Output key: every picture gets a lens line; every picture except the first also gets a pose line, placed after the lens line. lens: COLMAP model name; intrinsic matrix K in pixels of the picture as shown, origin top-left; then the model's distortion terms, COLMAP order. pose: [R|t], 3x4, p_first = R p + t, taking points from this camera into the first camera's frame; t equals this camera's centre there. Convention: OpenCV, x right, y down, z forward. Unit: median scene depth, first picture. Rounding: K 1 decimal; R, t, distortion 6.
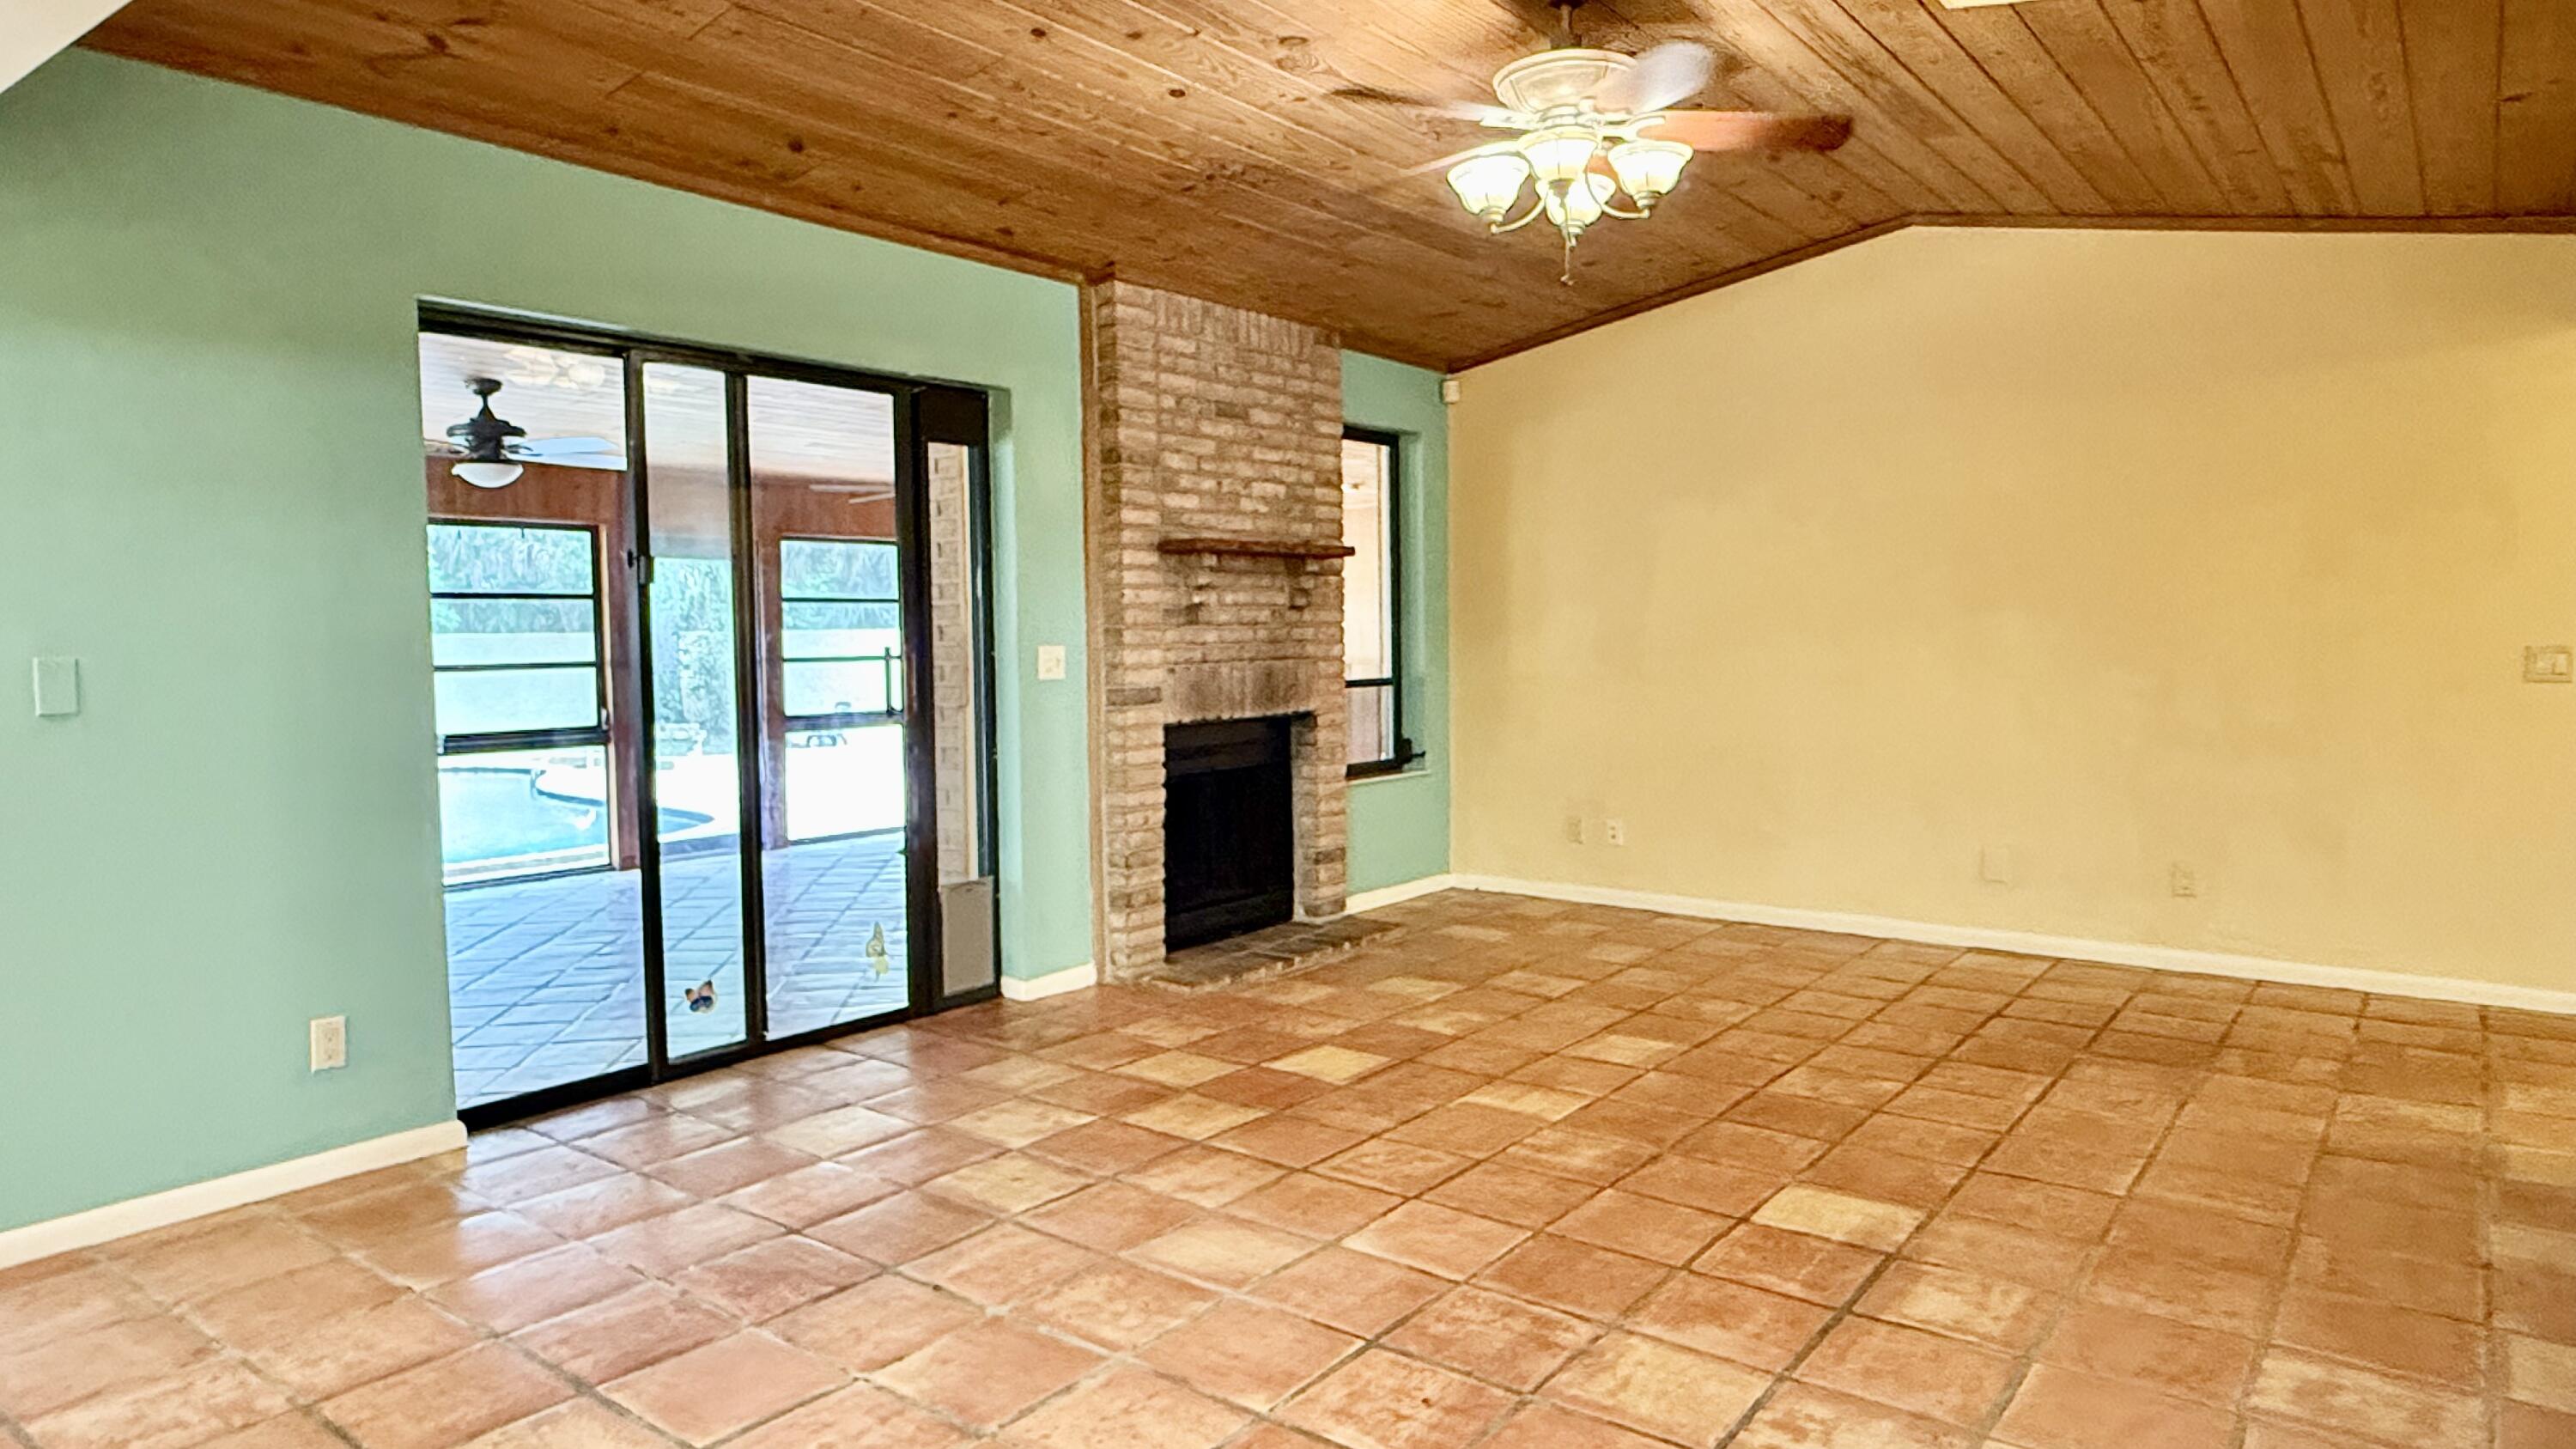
lens RADIAL K [[1567.3, 0, 1287.4], [0, 1567.3, 723.9], [0, 0, 1]] dist [-0.001824, 0.001703]
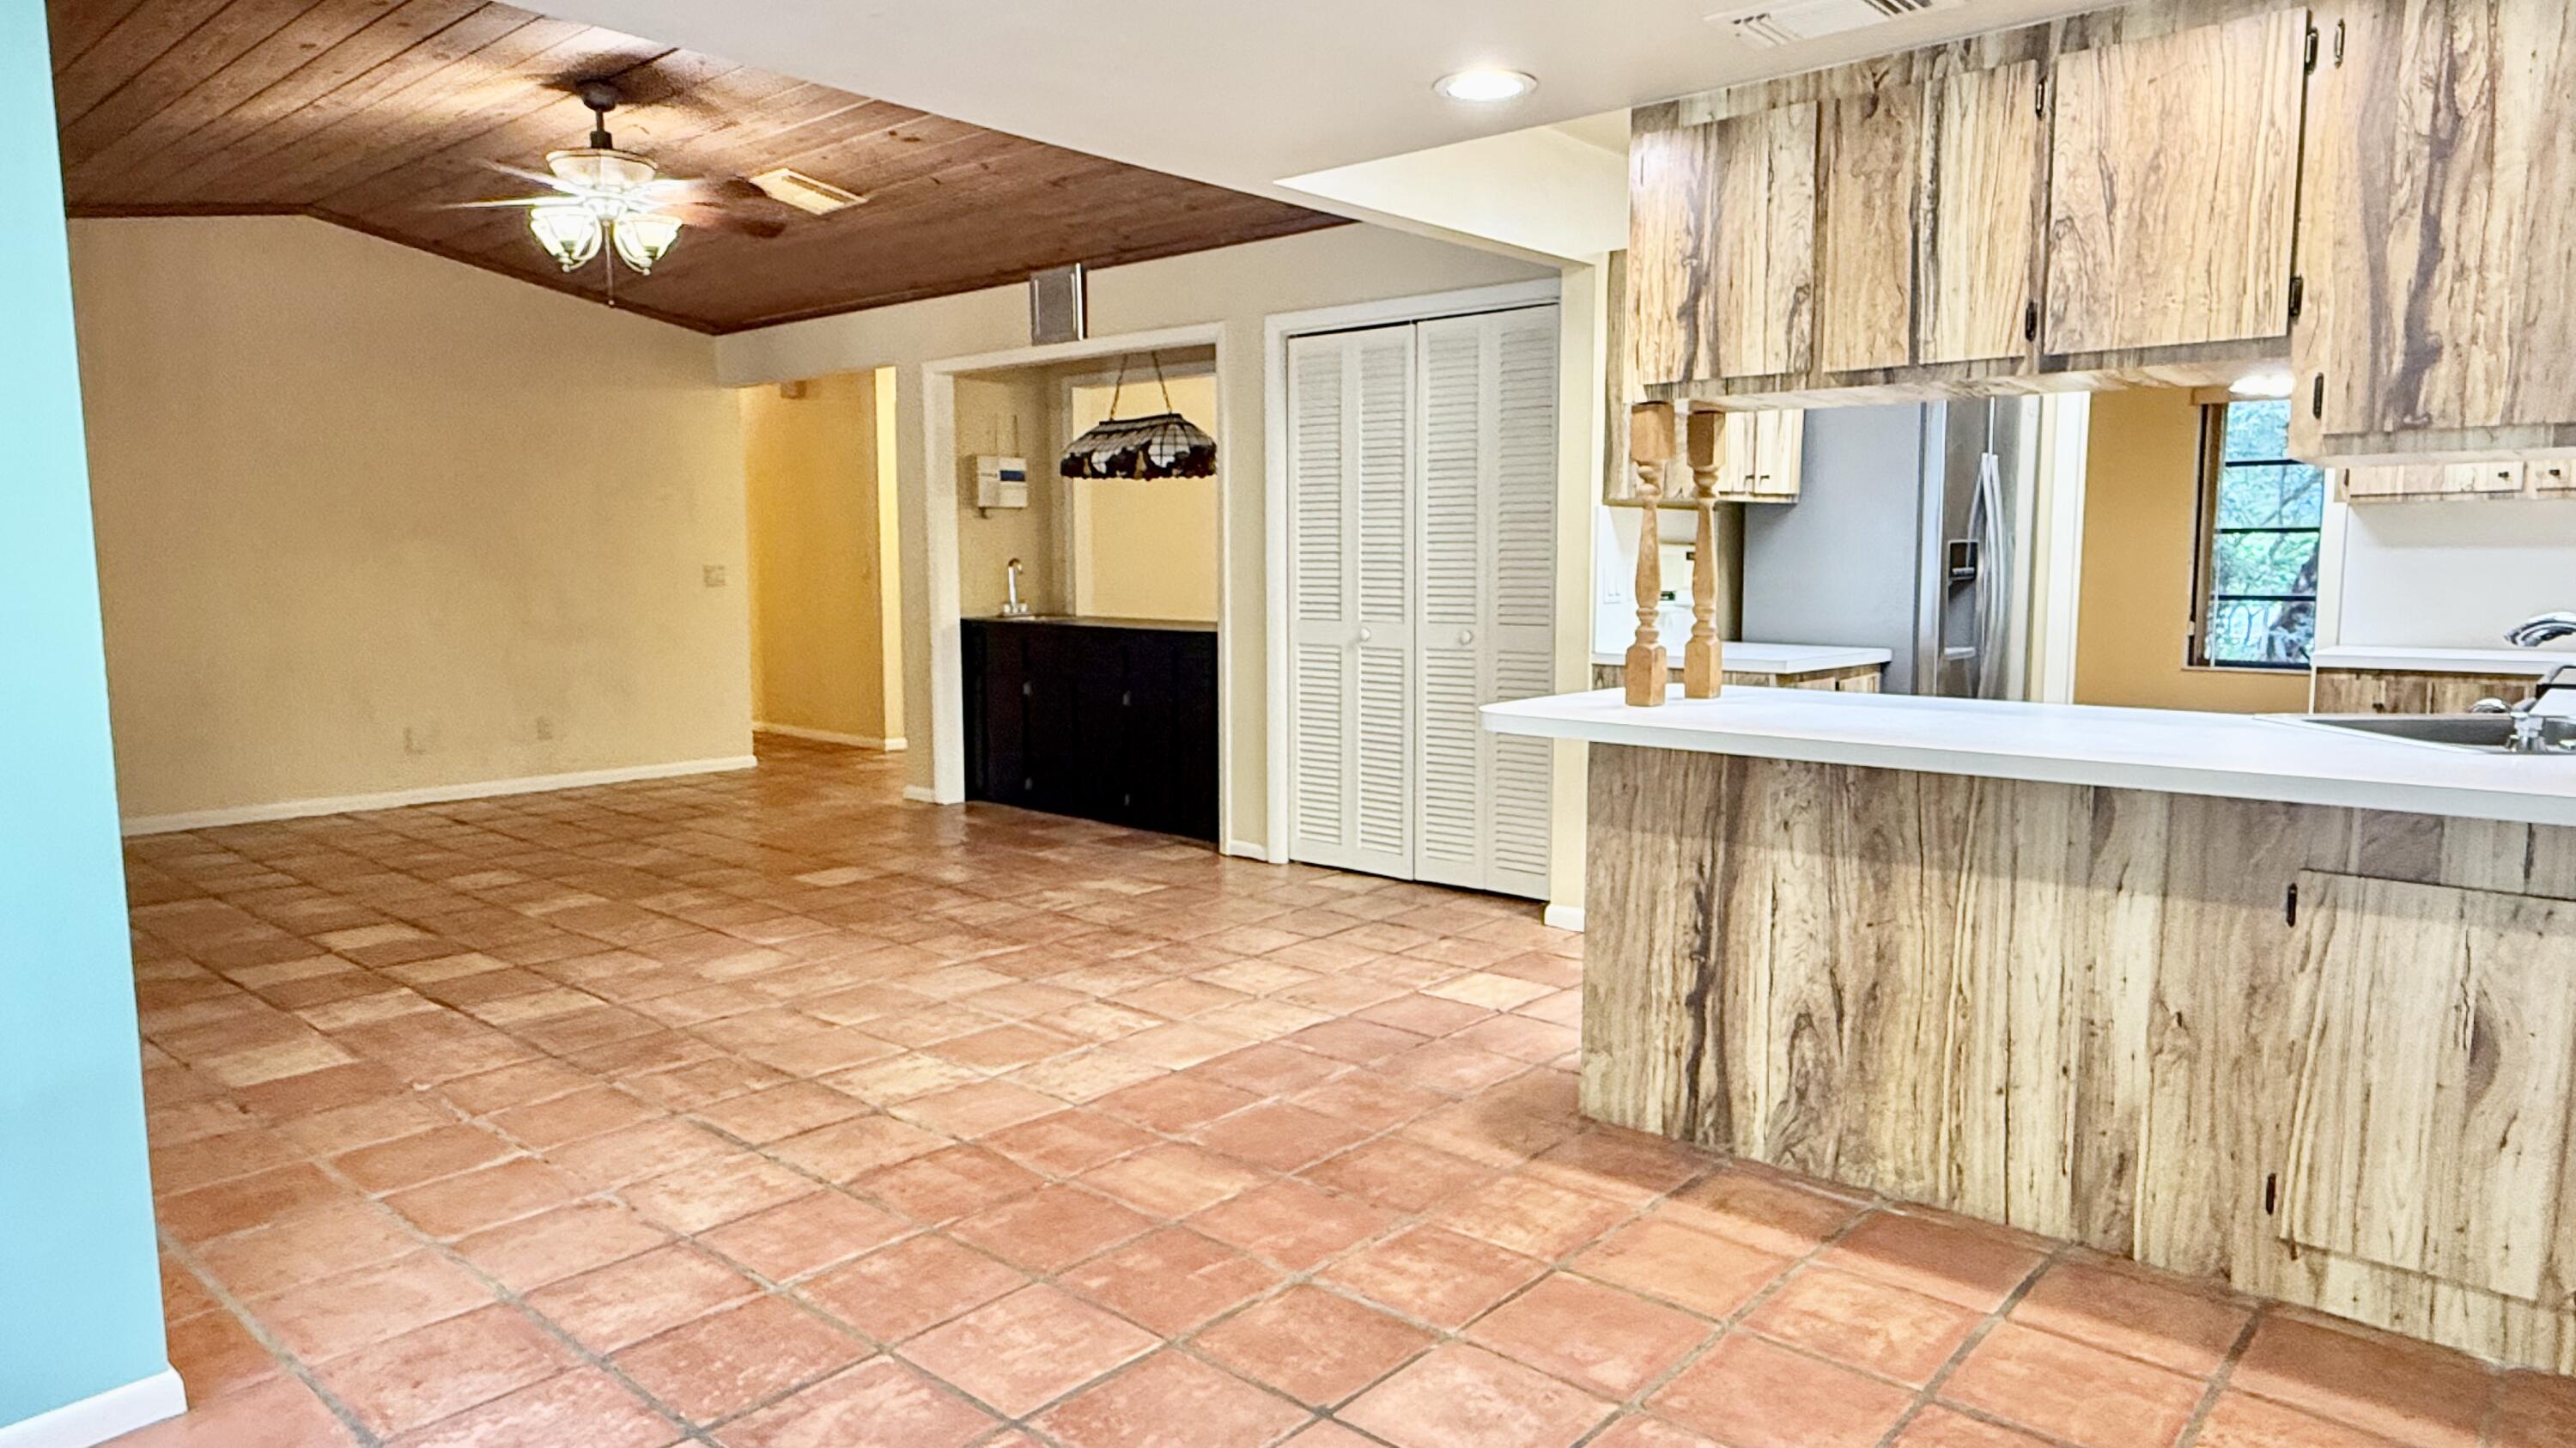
lens RADIAL K [[1567.2, 0, 1276.3], [0, 1567.2, 713.9], [0, 0, 1]] dist [-0.001824, 0.001703]
pose [[0.074418, -0.095114, 0.992681, -0.867584], [0.062184, 0.993947, 0.090573, -0.003912], [-0.995286, 0.054988, 0.079882, 0.211484]]
